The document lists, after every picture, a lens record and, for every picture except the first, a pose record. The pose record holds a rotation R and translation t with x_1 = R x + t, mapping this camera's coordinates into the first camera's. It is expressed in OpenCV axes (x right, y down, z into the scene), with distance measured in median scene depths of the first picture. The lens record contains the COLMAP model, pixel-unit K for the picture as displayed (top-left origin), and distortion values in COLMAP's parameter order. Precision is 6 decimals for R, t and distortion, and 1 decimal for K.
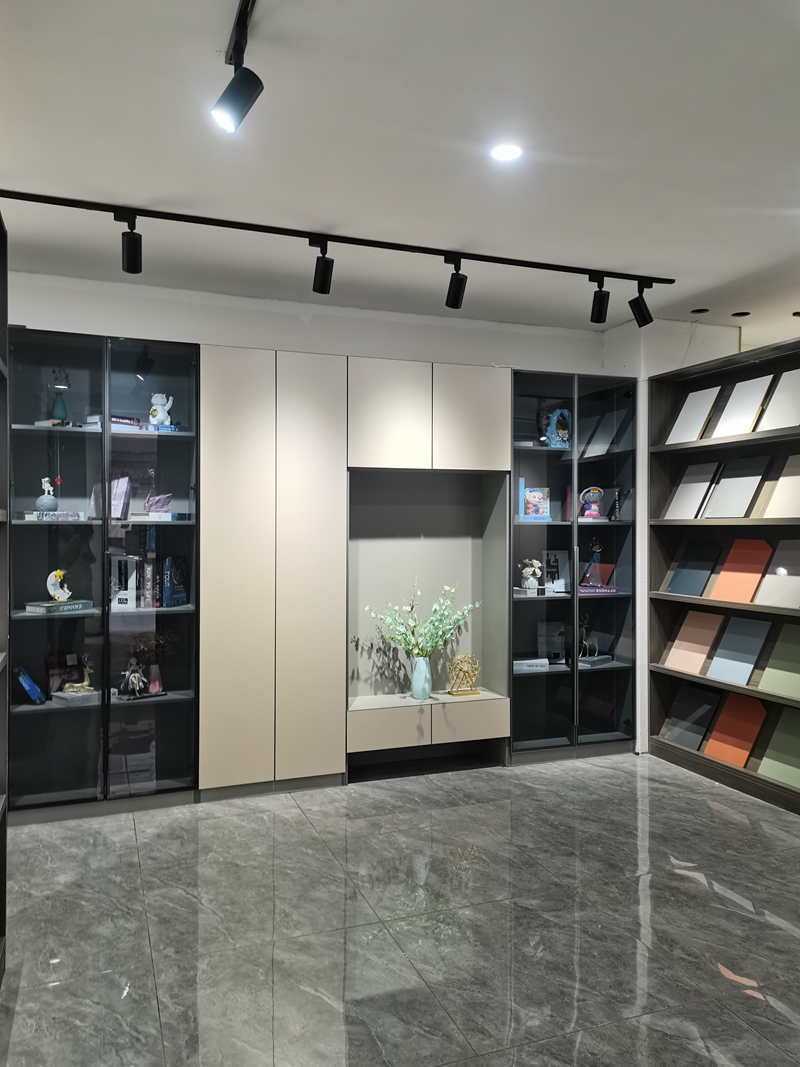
lens RADIAL K [[809.3, 0, 400.0], [0, 809.3, 533.5], [0, 0, 1]] dist [0.033588, -0.004192]
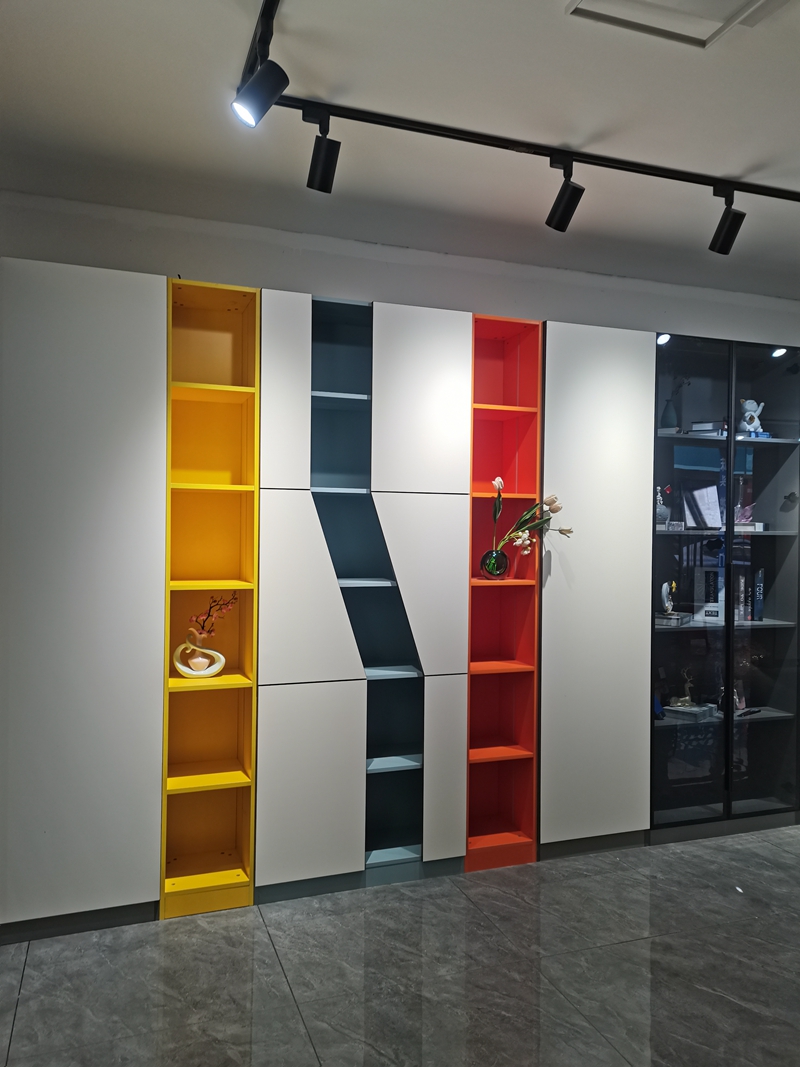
lens RADIAL K [[809.3, 0, 400.0], [0, 809.3, 533.5], [0, 0, 1]] dist [0.033588, -0.004192]
pose [[0.999928, 0.009375, -0.007463, -0.724176], [-0.009327, 0.999936, 0.006337, -0.015343], [0.007522, -0.006266, 0.999952, 0.026114]]
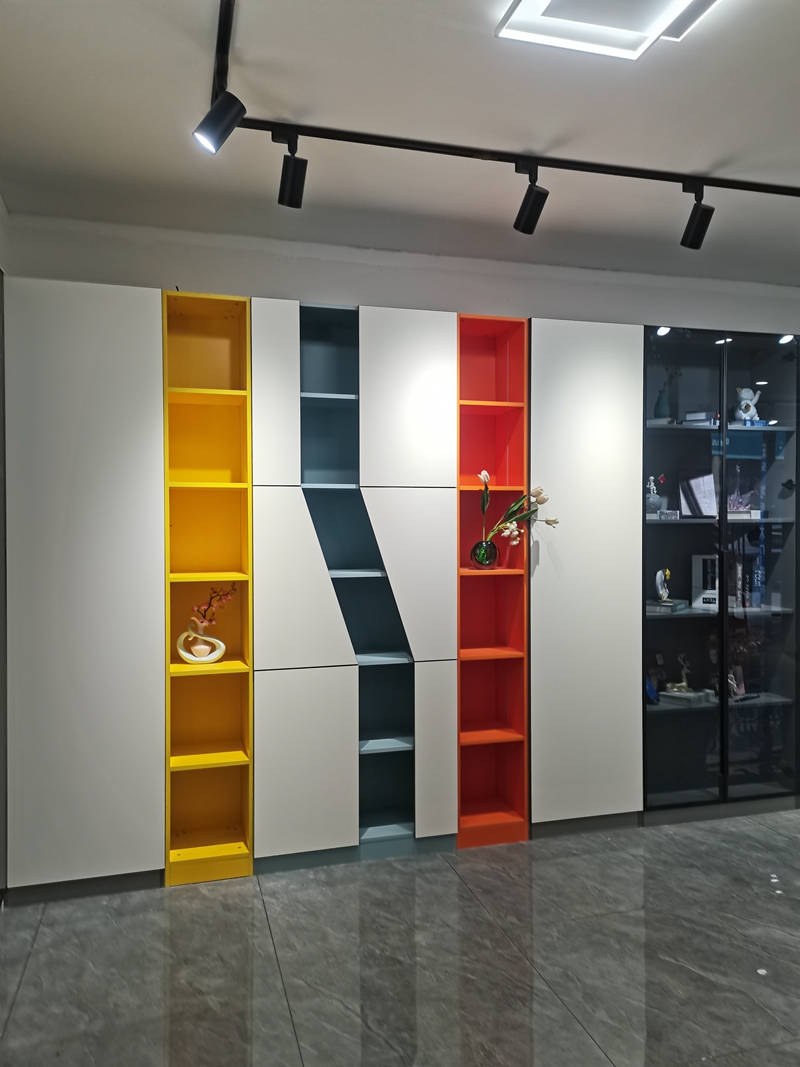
lens RADIAL K [[809.3, 0, 400.0], [0, 809.3, 533.5], [0, 0, 1]] dist [0.033588, -0.004192]
pose [[0.996893, -0.003632, -0.078679, -0.651935], [0.004991, 0.999842, 0.017081, -0.017059], [0.078604, -0.017421, 0.996754, -0.009566]]
